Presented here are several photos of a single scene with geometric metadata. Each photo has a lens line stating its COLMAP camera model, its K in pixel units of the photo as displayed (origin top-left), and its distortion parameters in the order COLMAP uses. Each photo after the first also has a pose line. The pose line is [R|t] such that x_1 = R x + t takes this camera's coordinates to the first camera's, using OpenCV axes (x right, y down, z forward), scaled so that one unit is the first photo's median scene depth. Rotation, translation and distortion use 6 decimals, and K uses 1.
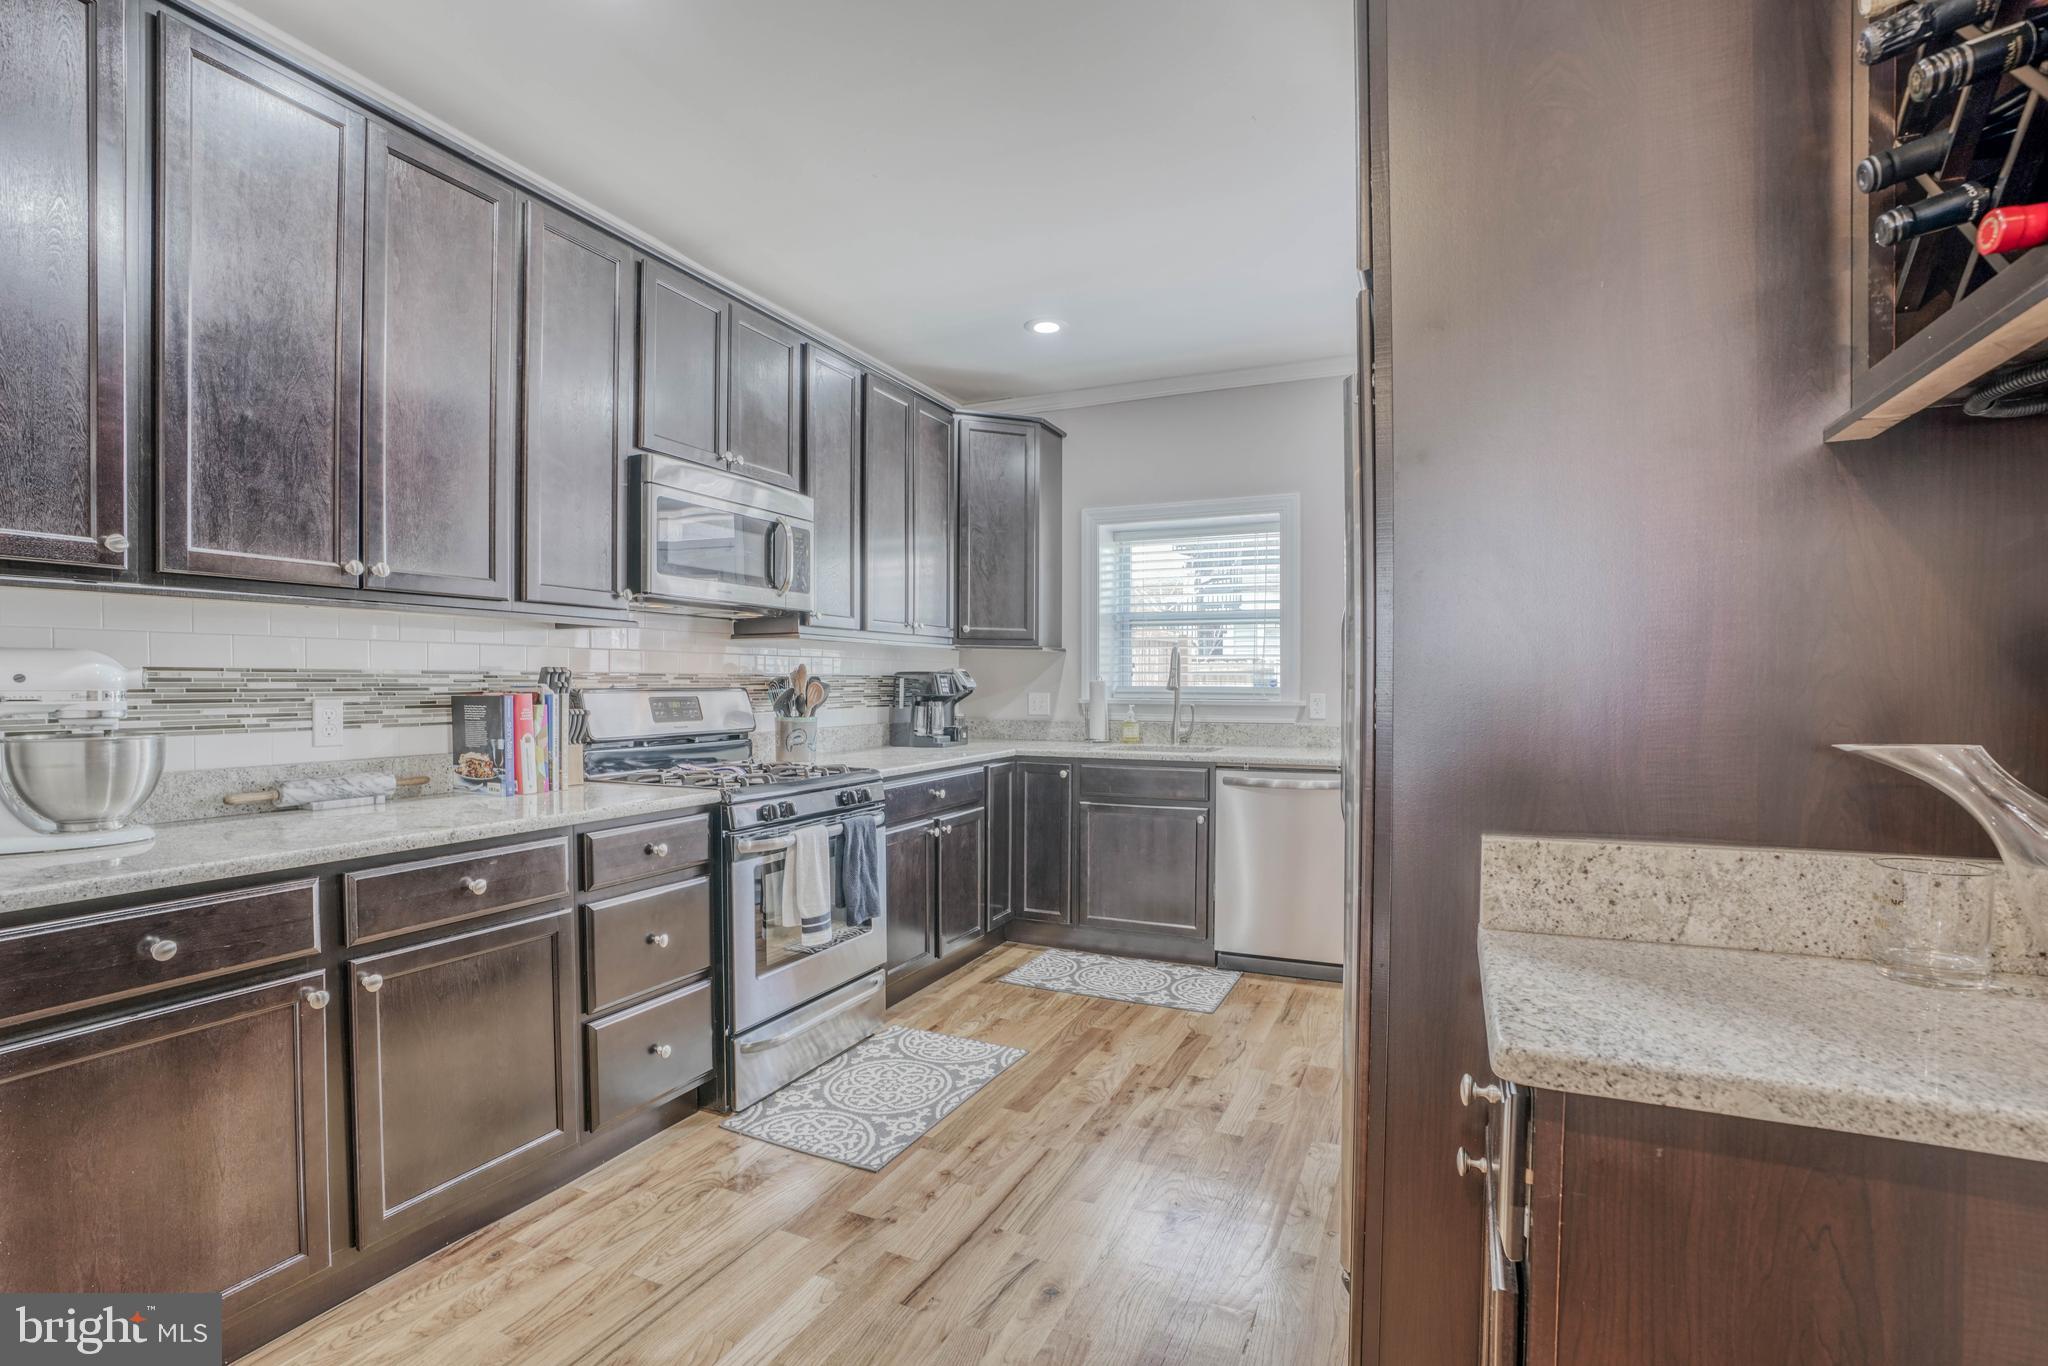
lens RADIAL K [[963.0, 0, 1016.9], [0, 963.0, 706.7], [0, 0, 1]] dist [-0.077367, 0.000255]
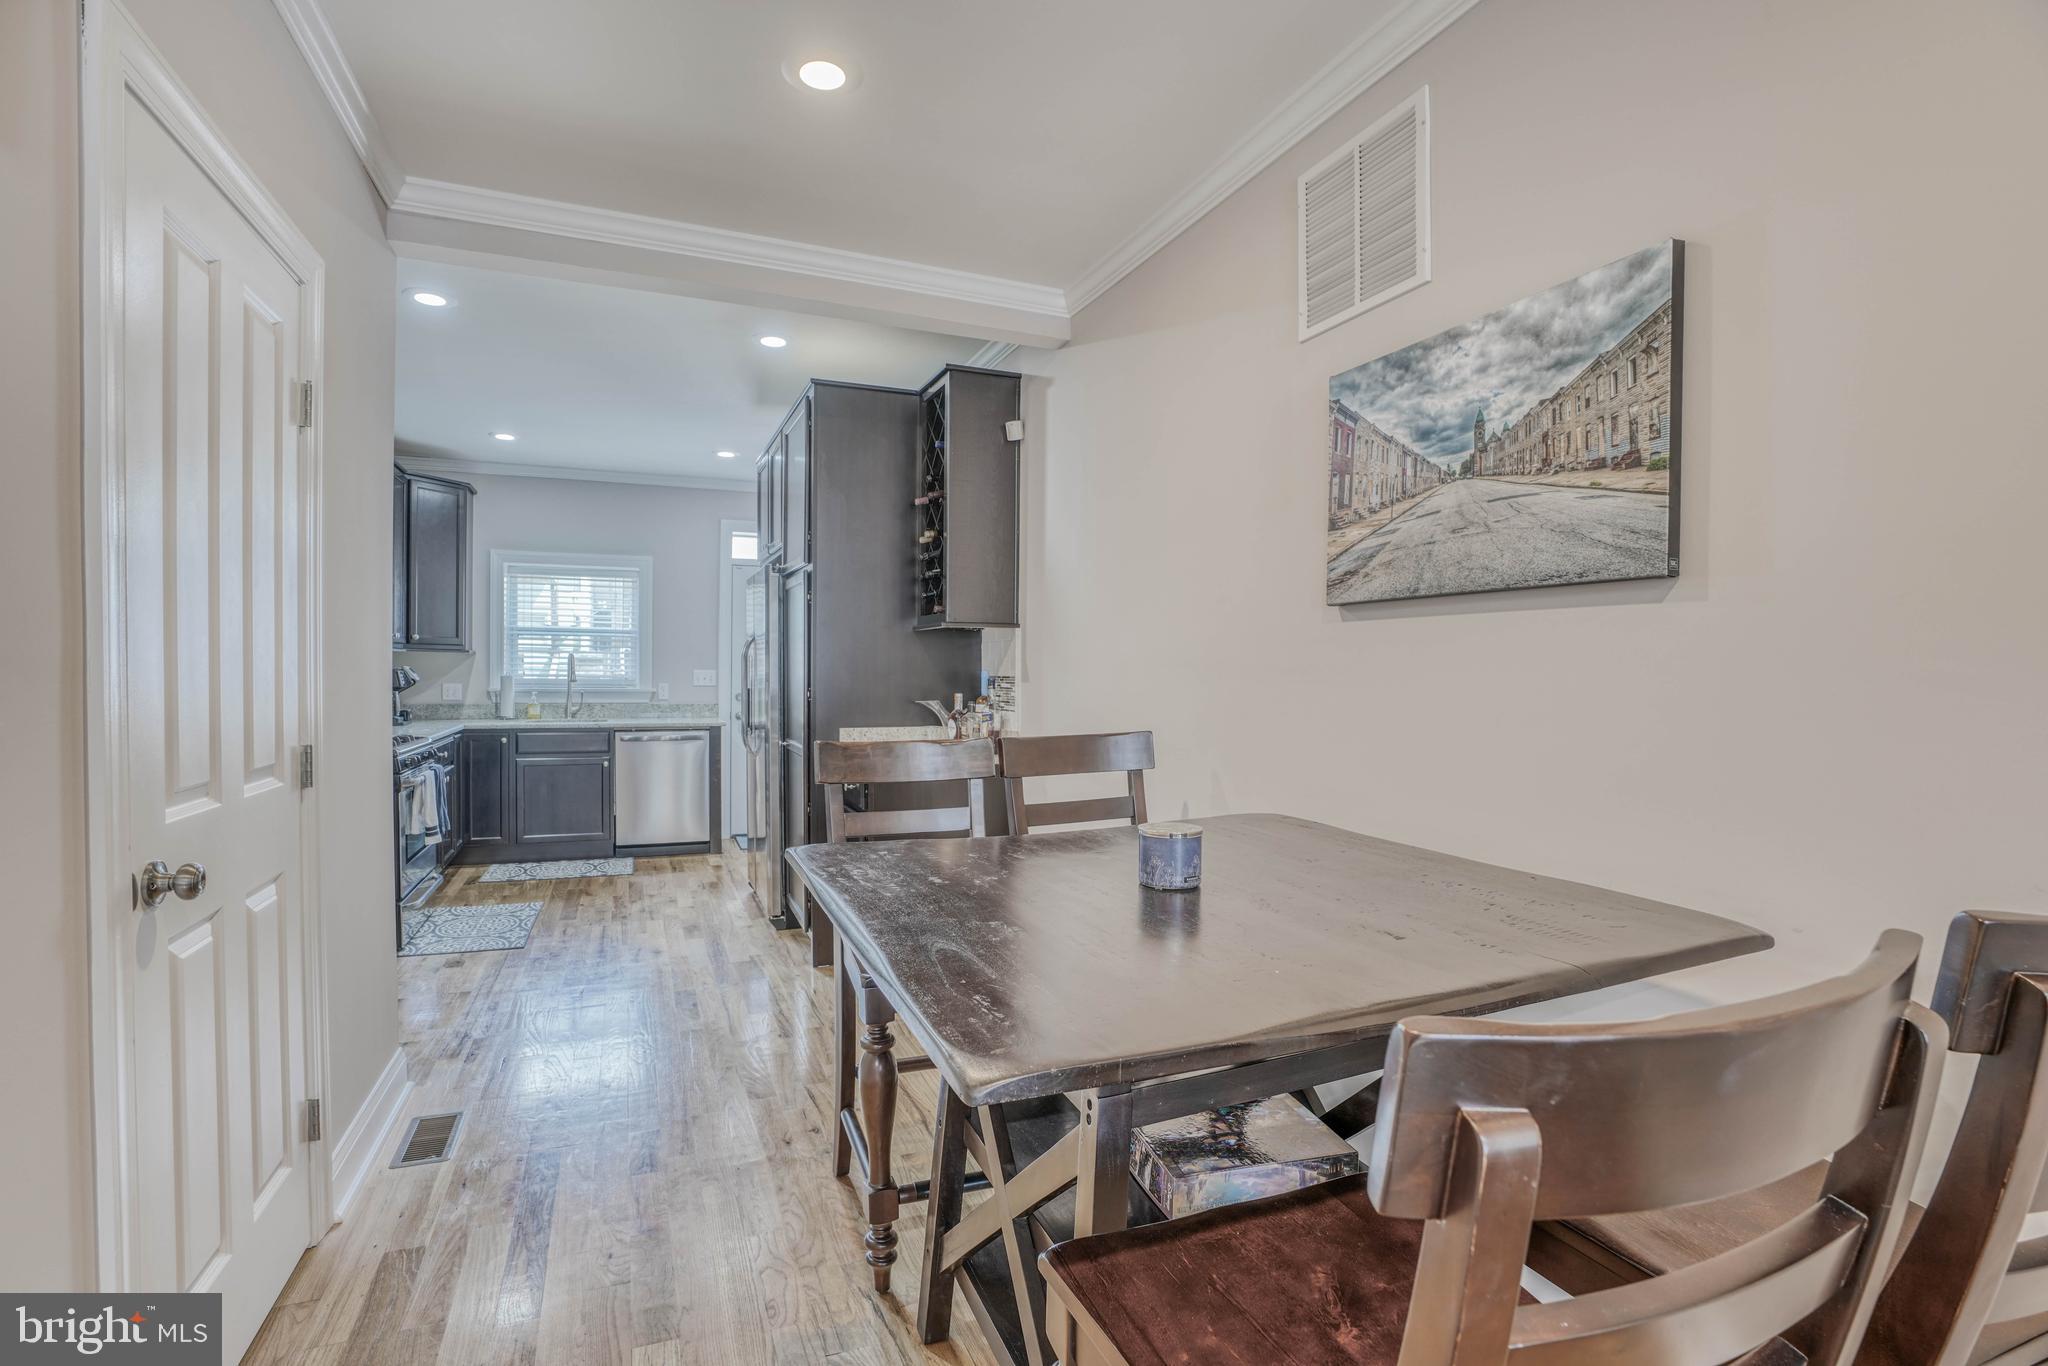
lens RADIAL K [[949.1, 0, 1012.0], [0, 949.1, 689.7], [0, 0, 1]] dist [-0.082101, 0.035144]
pose [[0.685144, -0.010038, 0.728338, -0.491436], [0.008691, 0.999947, 0.005605, -0.008267], [-0.728355, 0.002490, 0.685195, -0.571031]]
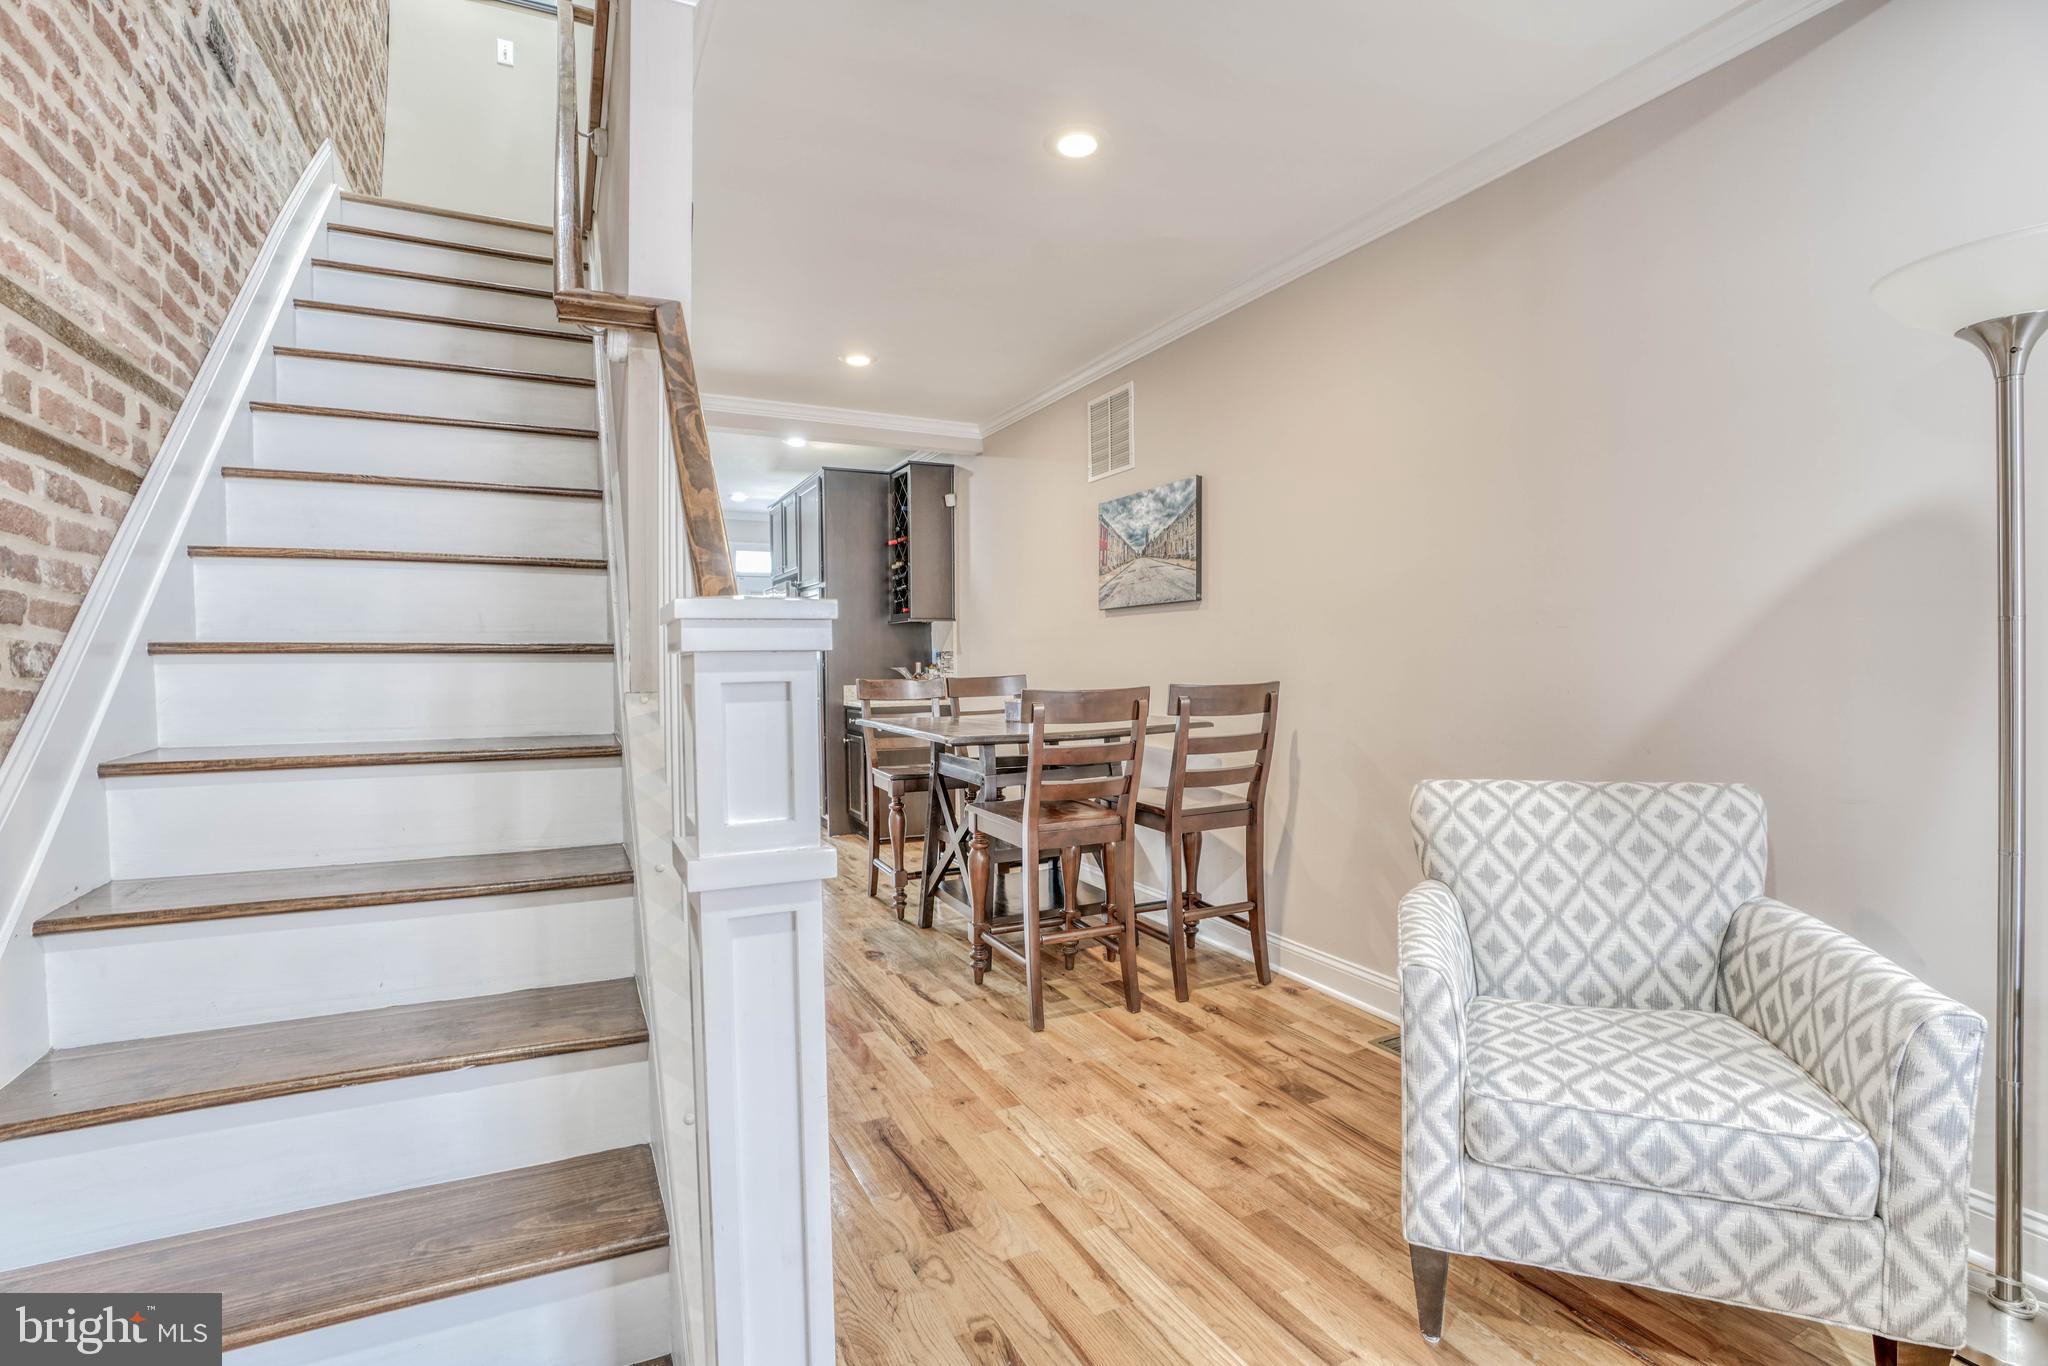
lens RADIAL K [[949.1, 0, 1012.0], [0, 949.1, 689.7], [0, 0, 1]] dist [-0.082101, 0.035144]
pose [[0.632912, -0.030016, 0.773642, -0.959395], [0.026302, 0.999505, 0.017261, 0.024102], [-0.773777, 0.009424, 0.633388, -0.997535]]
